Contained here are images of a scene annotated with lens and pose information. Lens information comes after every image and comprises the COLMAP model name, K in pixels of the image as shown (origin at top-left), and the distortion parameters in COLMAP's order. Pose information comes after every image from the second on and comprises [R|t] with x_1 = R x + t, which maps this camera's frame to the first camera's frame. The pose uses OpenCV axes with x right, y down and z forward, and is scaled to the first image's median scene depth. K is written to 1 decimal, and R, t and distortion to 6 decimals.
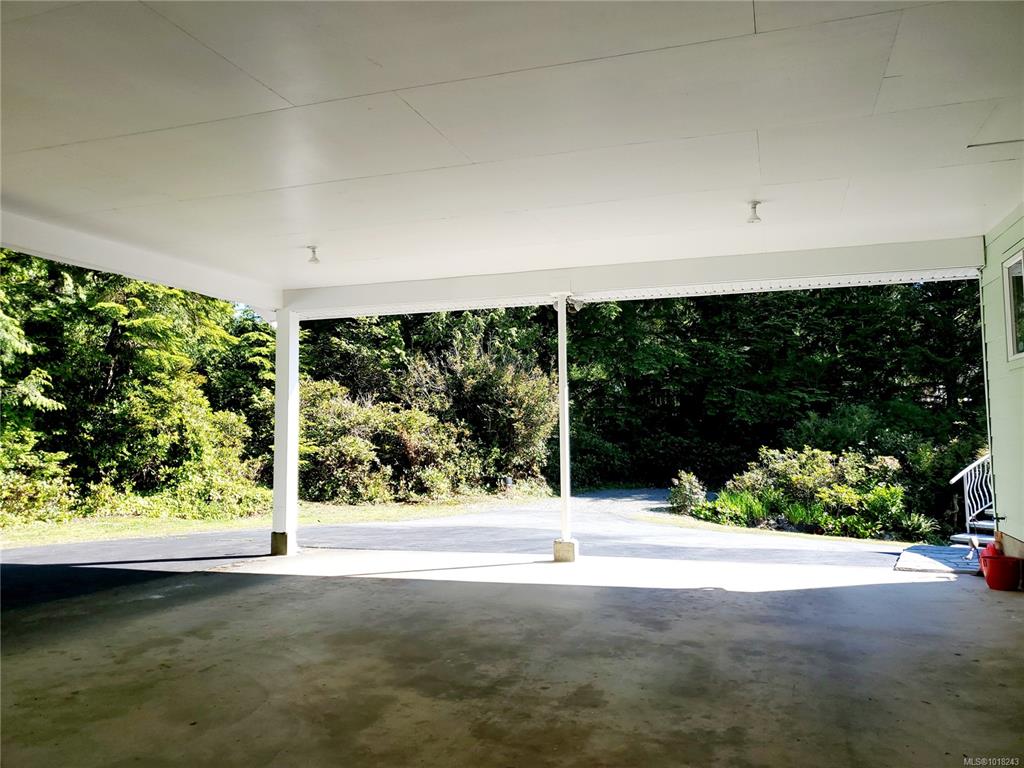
lens RADIAL K [[795.0, 0, 492.3], [0, 795.0, 383.1], [0, 0, 1]] dist [0.000727, 0.007709]
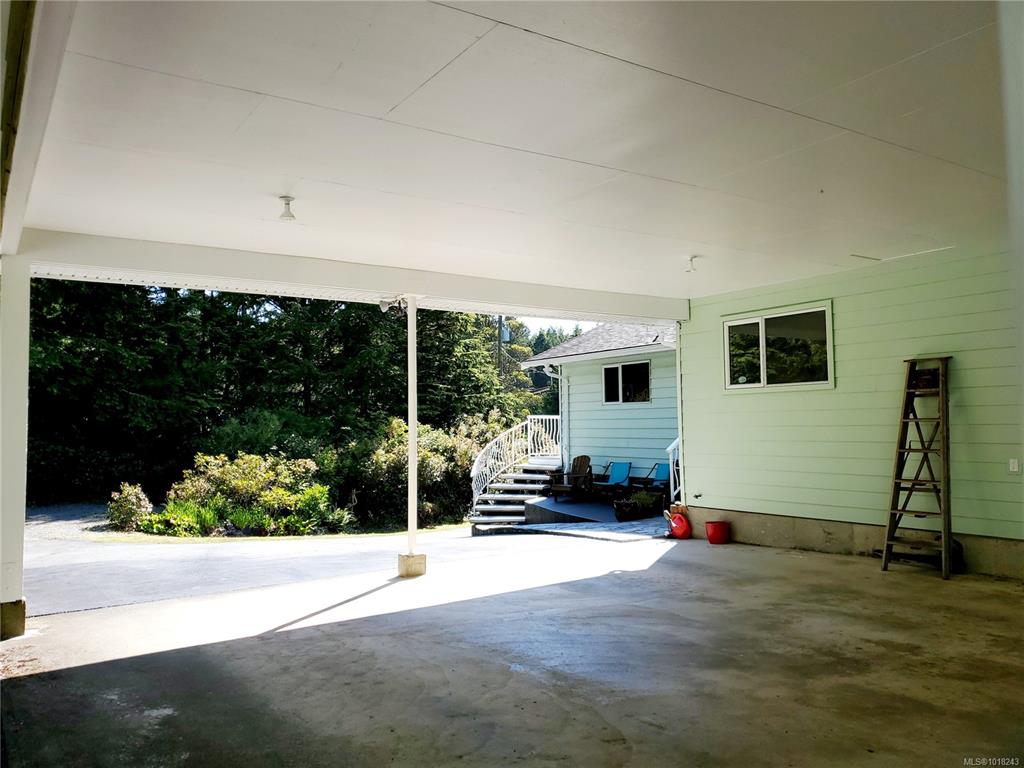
lens RADIAL K [[795.0, 0, 492.3], [0, 795.0, 383.1], [0, 0, 1]] dist [0.000727, 0.007709]
pose [[0.631477, 0.040990, 0.774311, -0.212588], [-0.035326, 0.999086, -0.024080, 0.004790], [-0.774590, -0.012148, 0.632347, 0.114550]]
